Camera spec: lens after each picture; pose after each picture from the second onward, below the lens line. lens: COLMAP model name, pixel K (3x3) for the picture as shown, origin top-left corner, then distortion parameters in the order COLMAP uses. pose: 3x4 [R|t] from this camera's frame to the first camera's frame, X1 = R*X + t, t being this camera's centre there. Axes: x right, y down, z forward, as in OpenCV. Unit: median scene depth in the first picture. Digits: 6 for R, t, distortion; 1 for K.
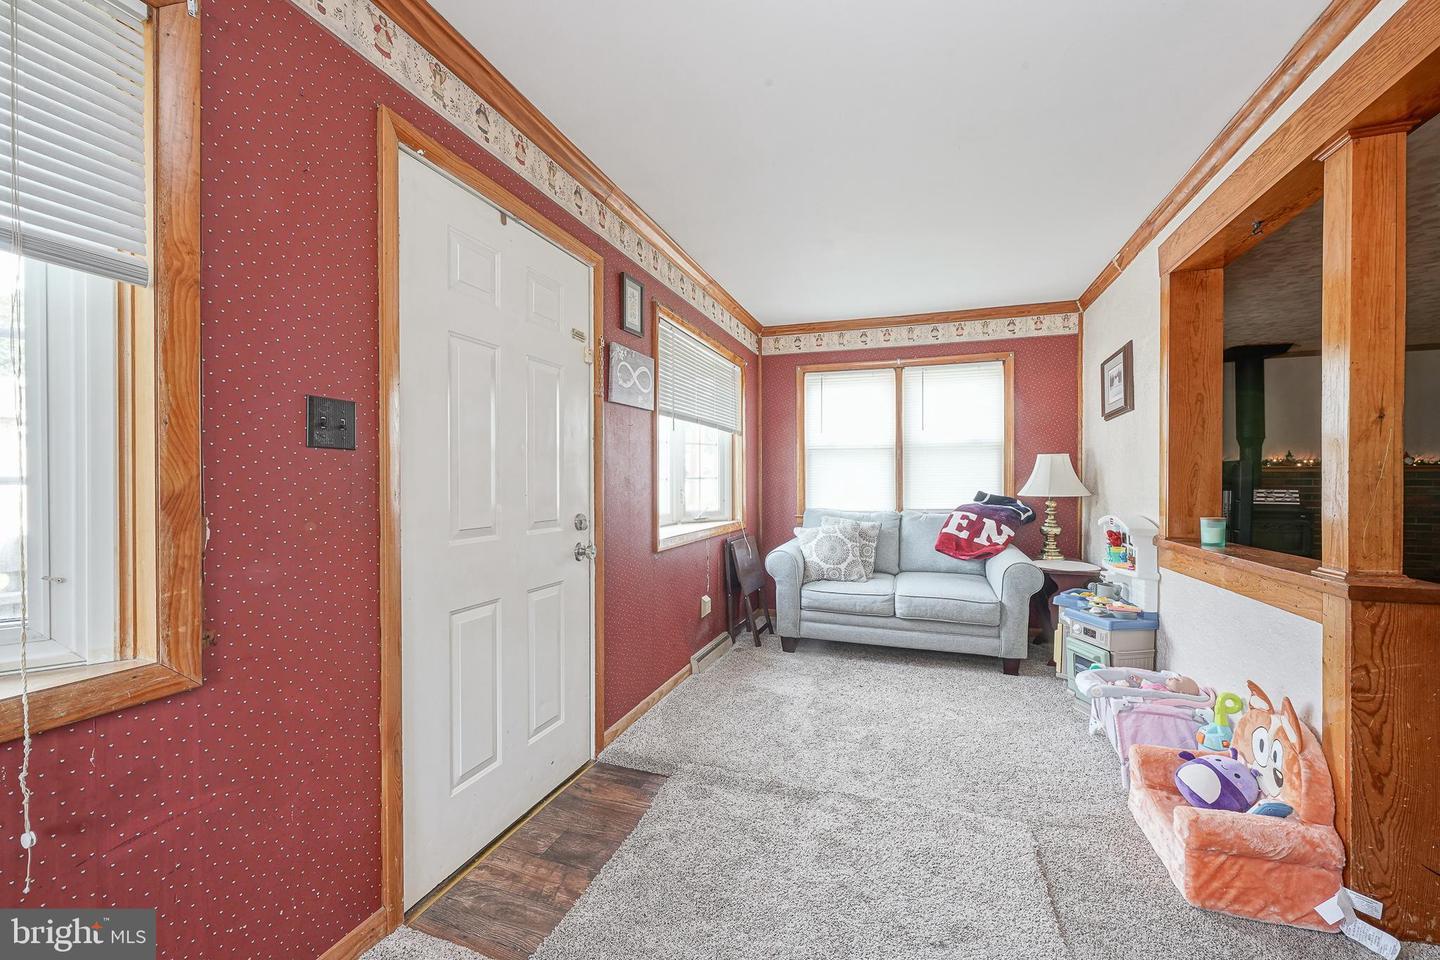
lens RADIAL K [[572.5, 0, 728.2], [0, 572.5, 481.1], [0, 0, 1]] dist [0.001134, 0.000241]
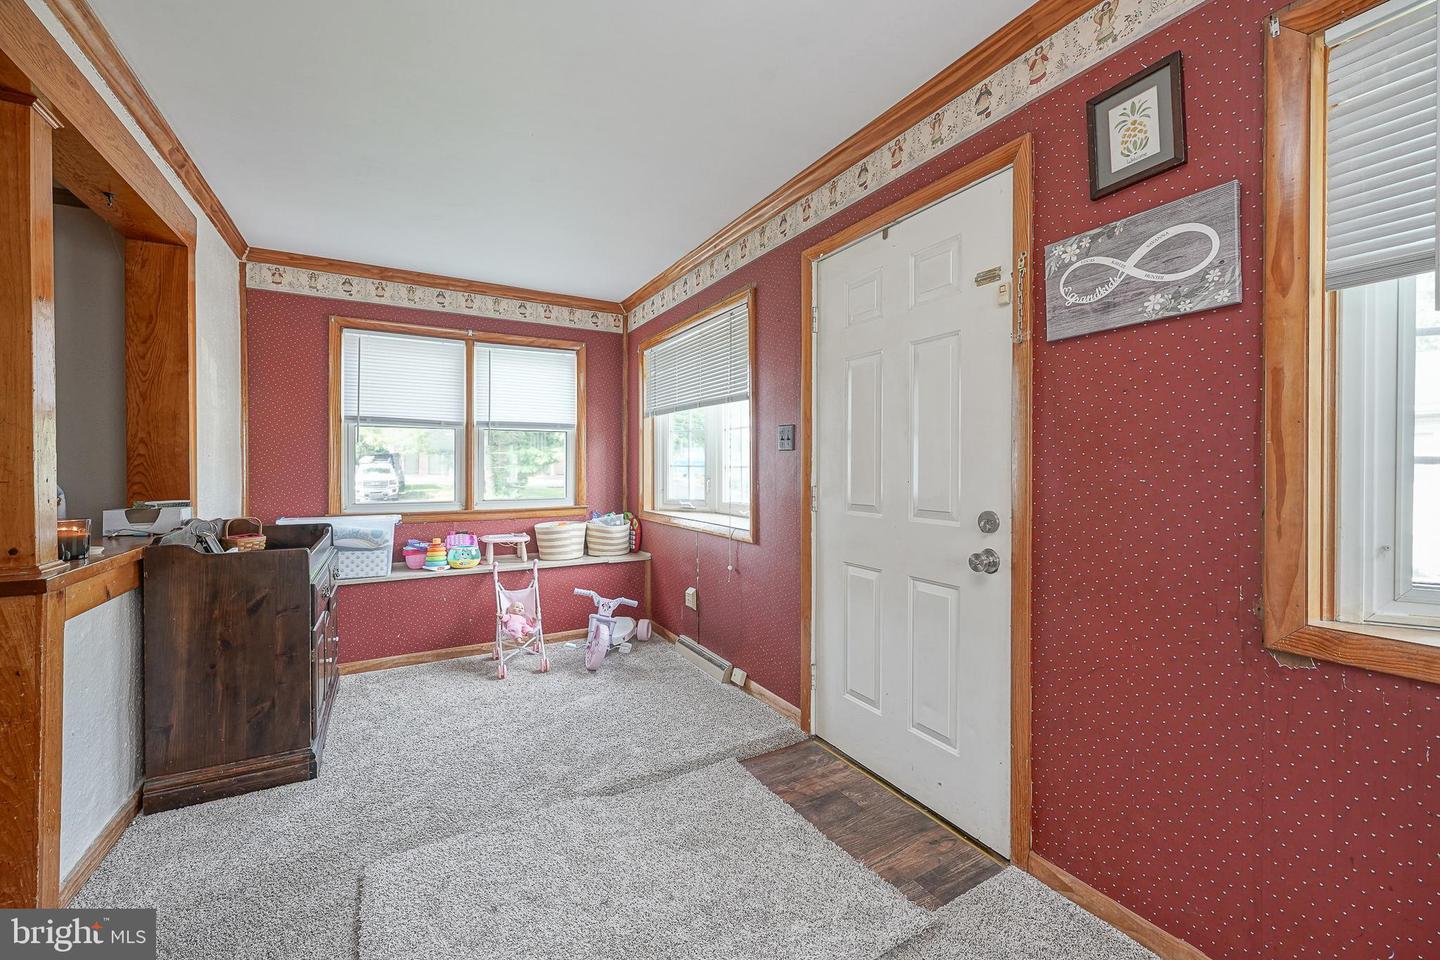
lens RADIAL K [[572.5, 0, 728.2], [0, 572.5, 481.1], [0, 0, 1]] dist [0.001134, 0.000241]
pose [[-0.658938, 0.005409, -0.752178, 0.653116], [-0.015615, 0.999660, 0.020868, 0.008611], [0.752035, 0.025496, -0.658630, 1.503724]]
